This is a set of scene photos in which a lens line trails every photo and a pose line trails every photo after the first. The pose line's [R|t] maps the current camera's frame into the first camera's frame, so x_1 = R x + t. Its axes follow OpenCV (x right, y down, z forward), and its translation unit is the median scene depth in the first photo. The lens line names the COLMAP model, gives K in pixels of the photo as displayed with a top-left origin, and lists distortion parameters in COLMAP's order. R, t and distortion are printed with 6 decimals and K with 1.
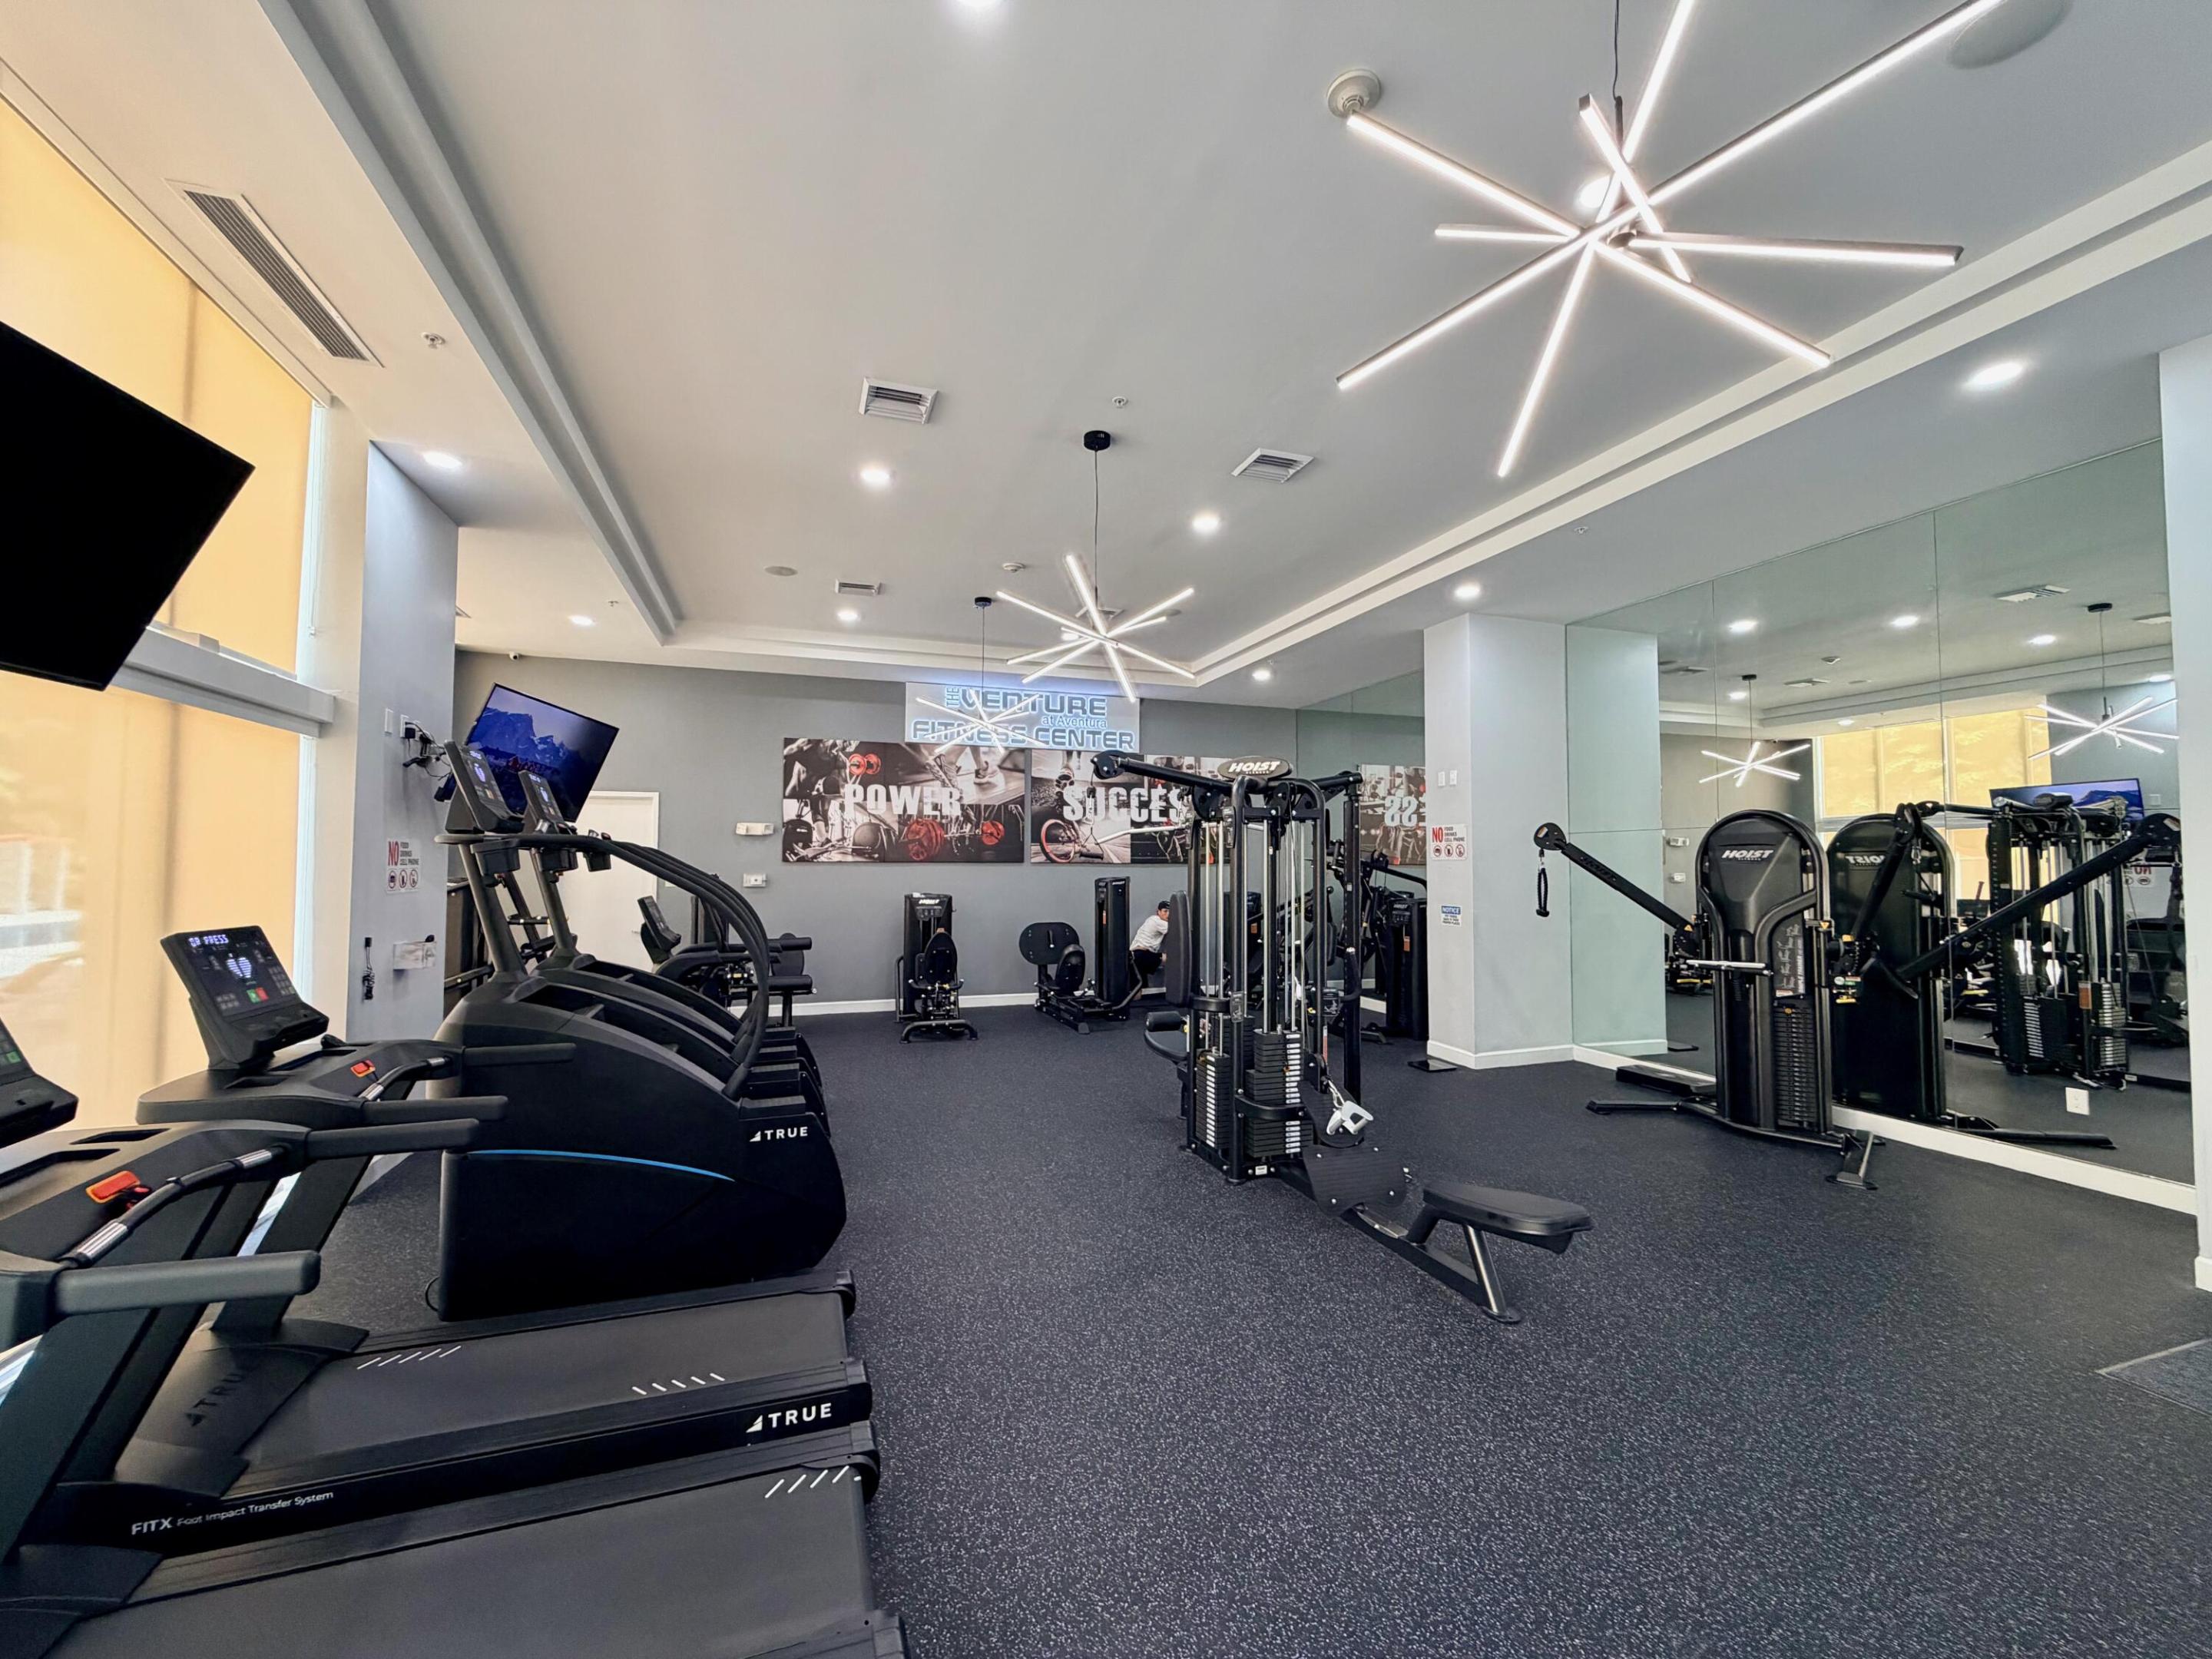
lens RADIAL K [[881.5, 0, 1097.4], [0, 881.5, 830.4], [0, 0, 1]] dist [0.000335, -0.000077]
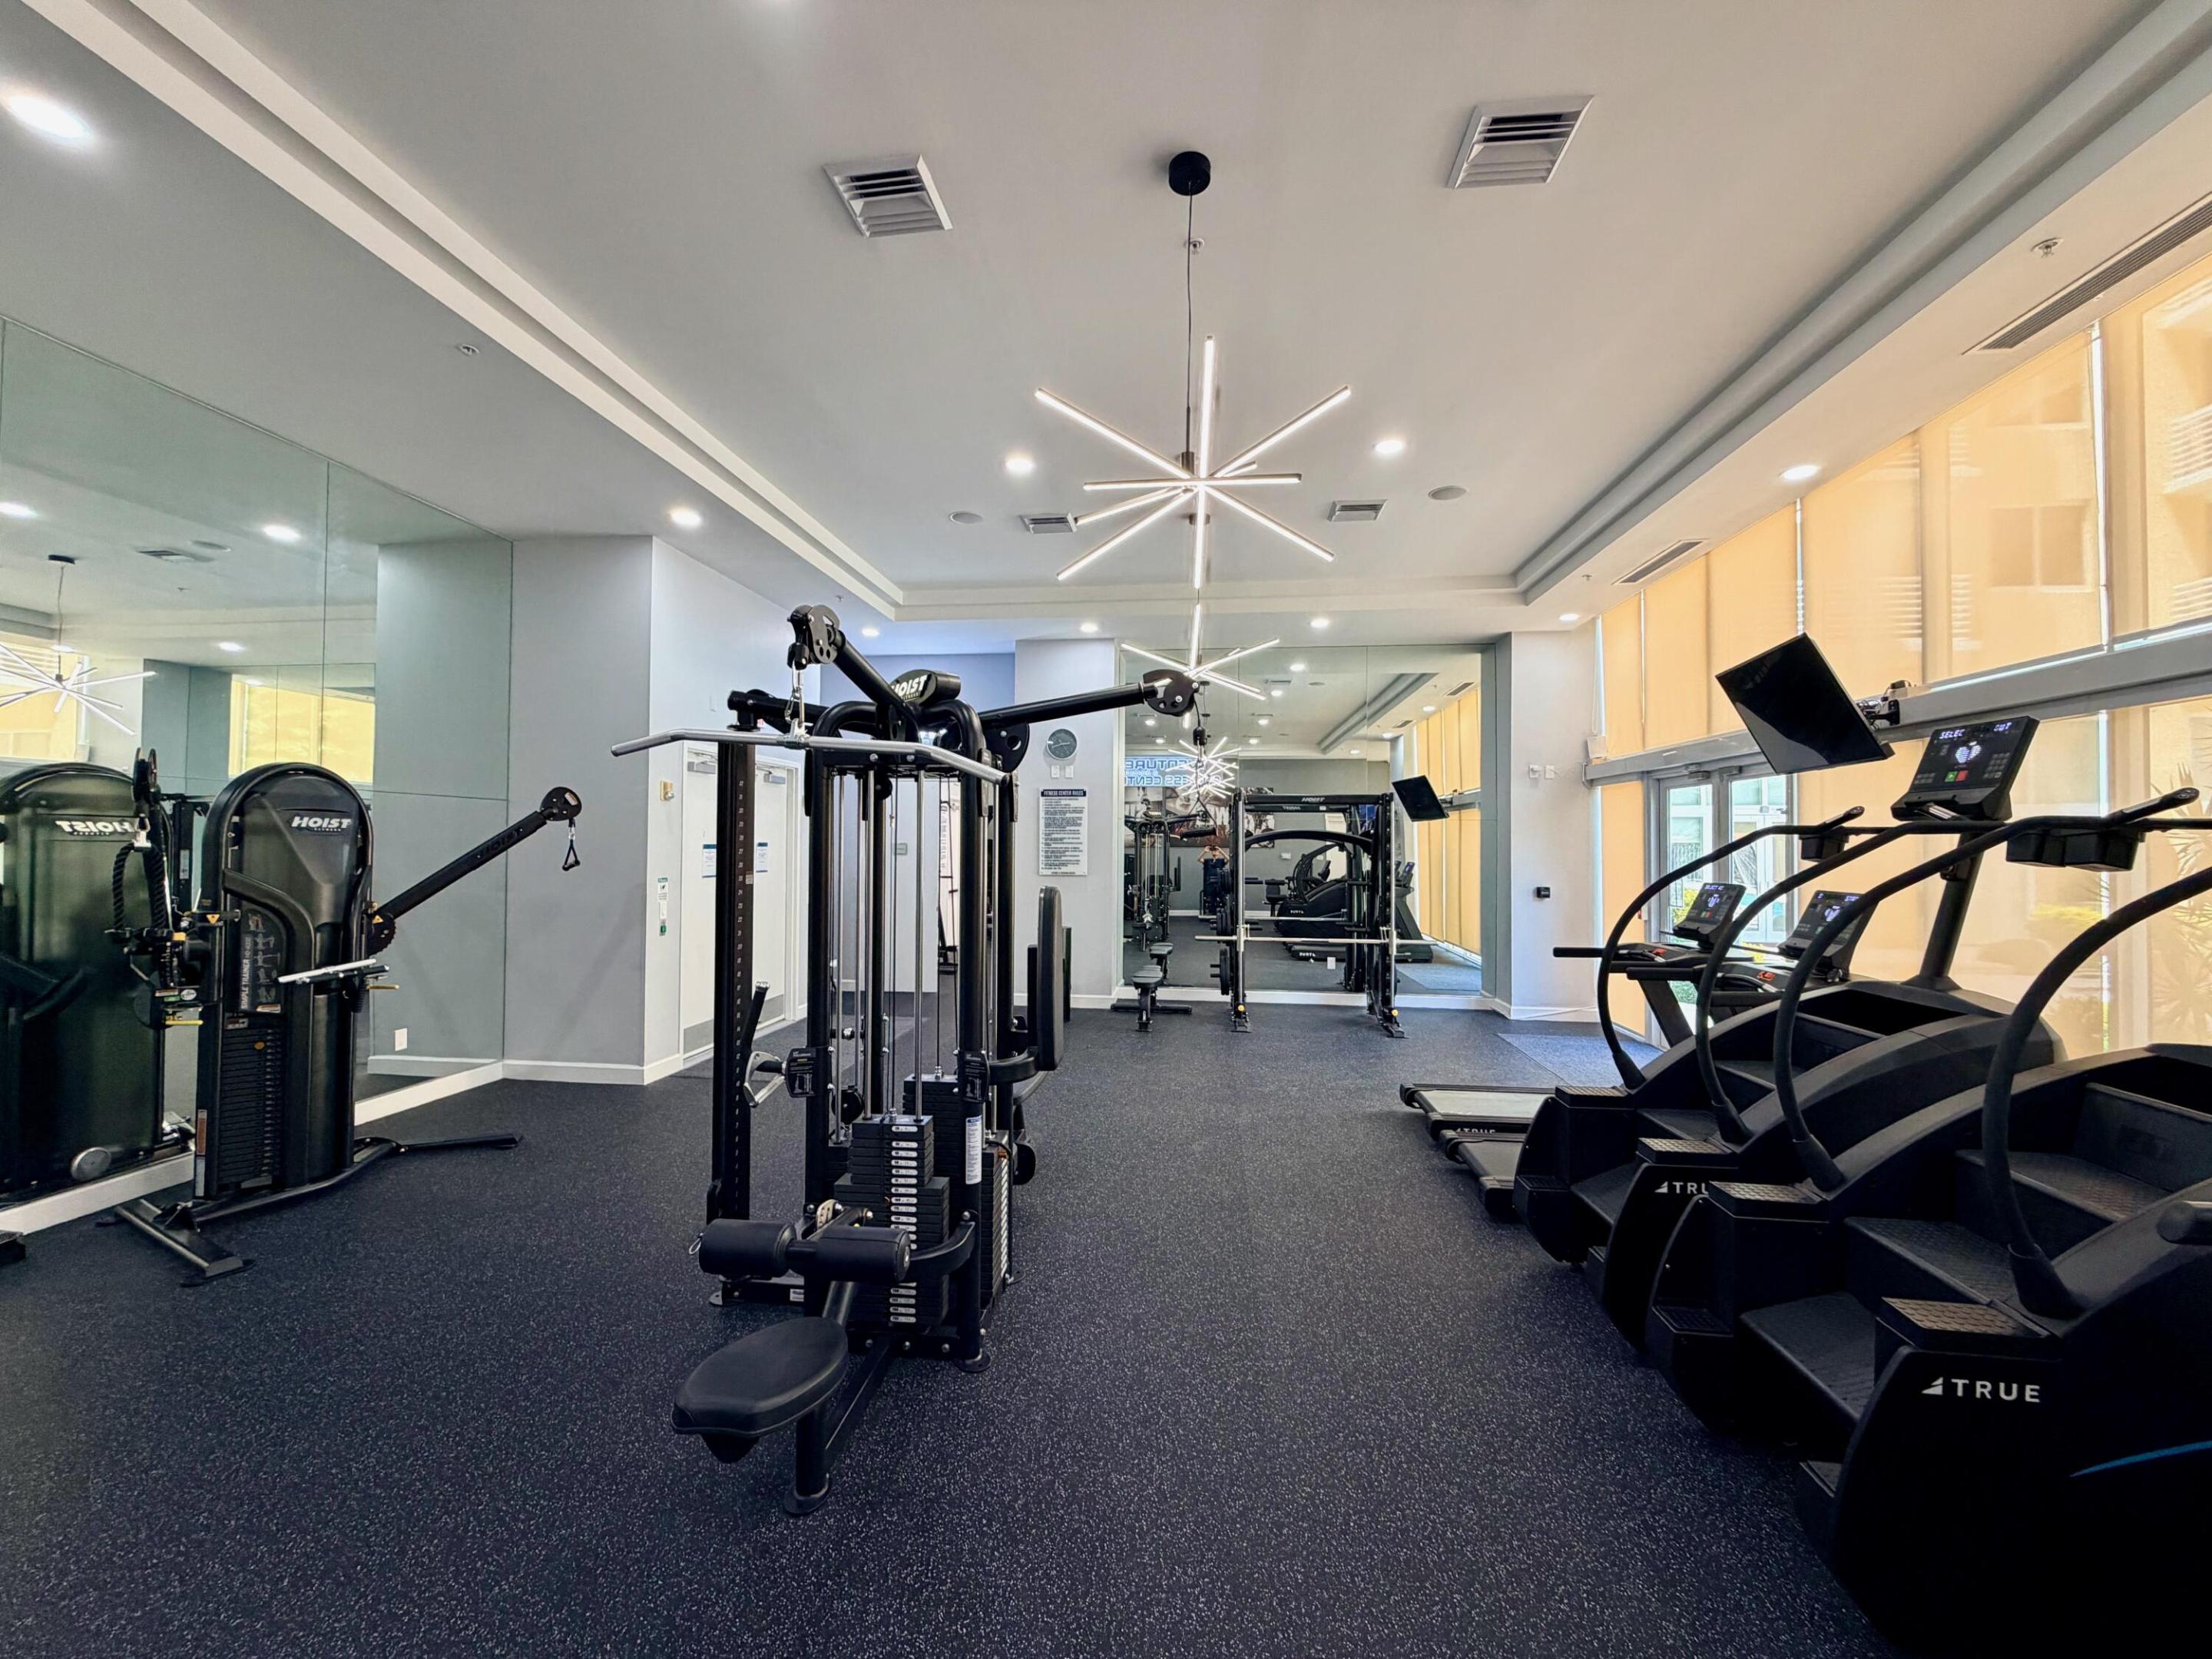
lens RADIAL K [[881.5, 0, 1097.4], [0, 881.5, 830.4], [0, 0, 1]] dist [0.000335, -0.000077]
pose [[-0.899258, -0.003220, 0.437407, -0.127498], [-0.028745, 0.998246, -0.051747, 0.035452], [-0.436473, -0.059107, -0.897774, 0.916895]]
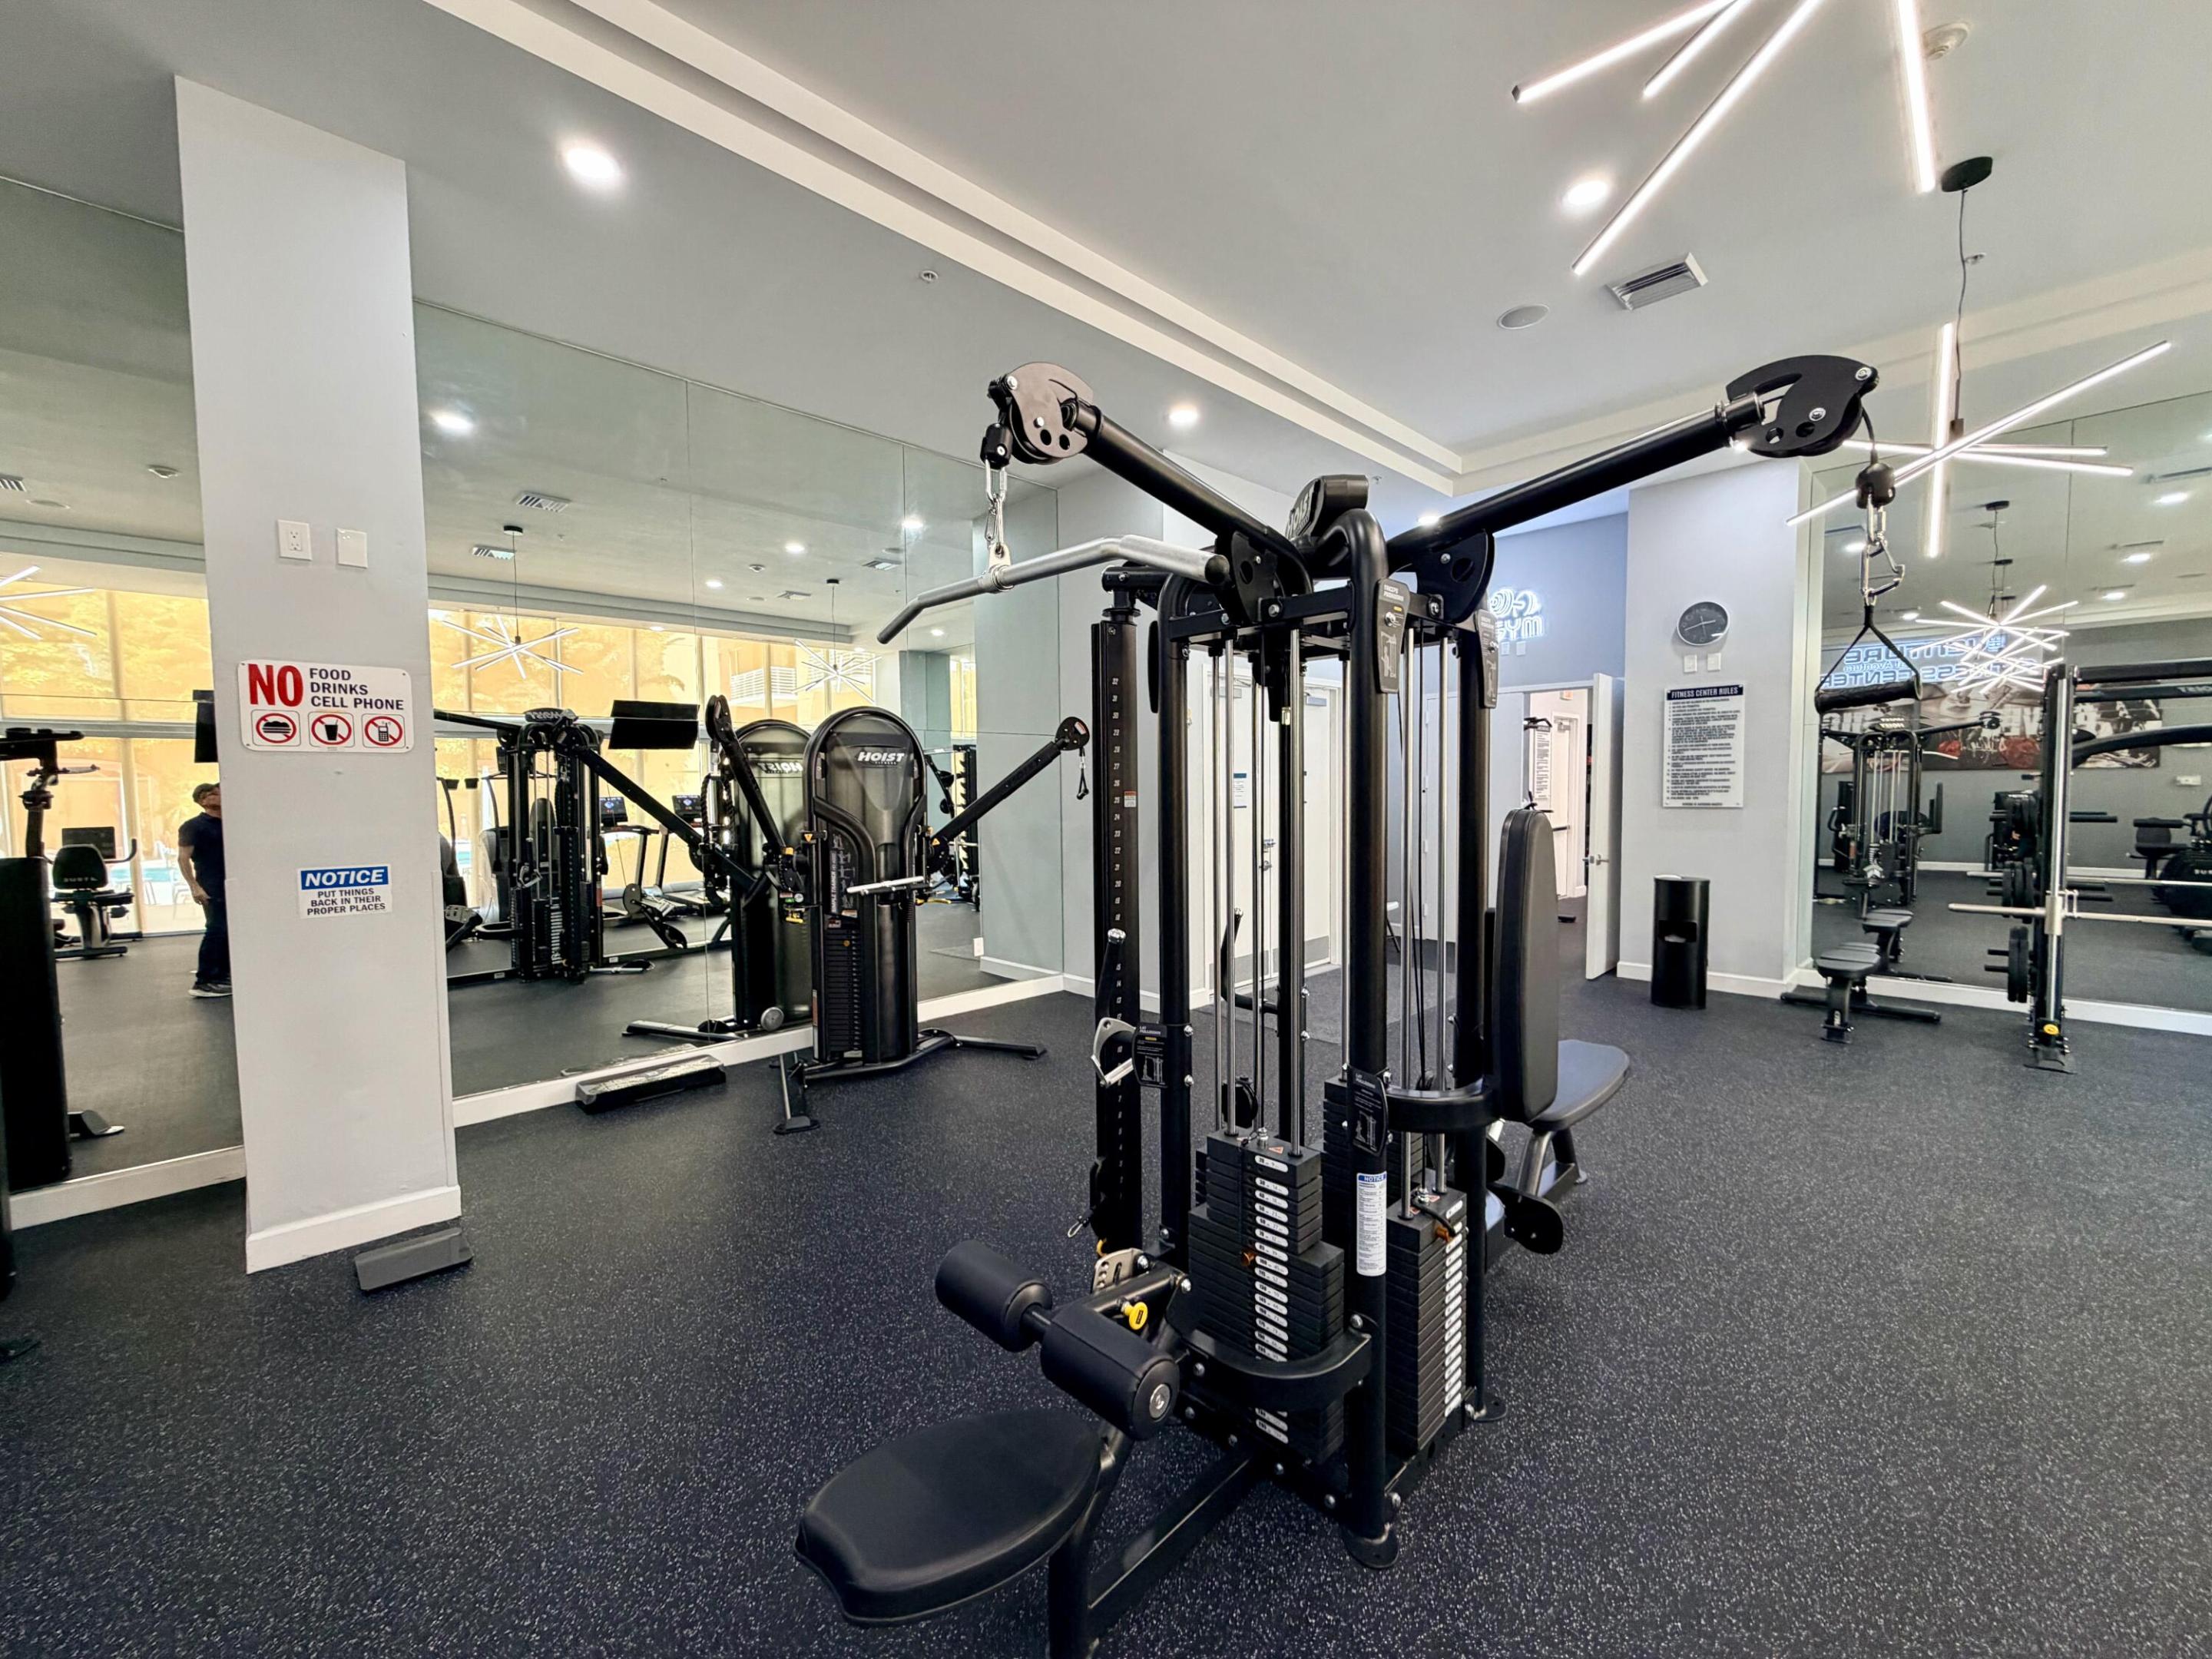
lens RADIAL K [[881.5, 0, 1097.4], [0, 881.5, 830.4], [0, 0, 1]] dist [0.000335, -0.000077]
pose [[-0.423071, -0.046063, 0.904925, -0.098107], [-0.026239, 0.998911, 0.038580, 0.039917], [-0.905716, -0.007423, -0.423819, 0.776608]]
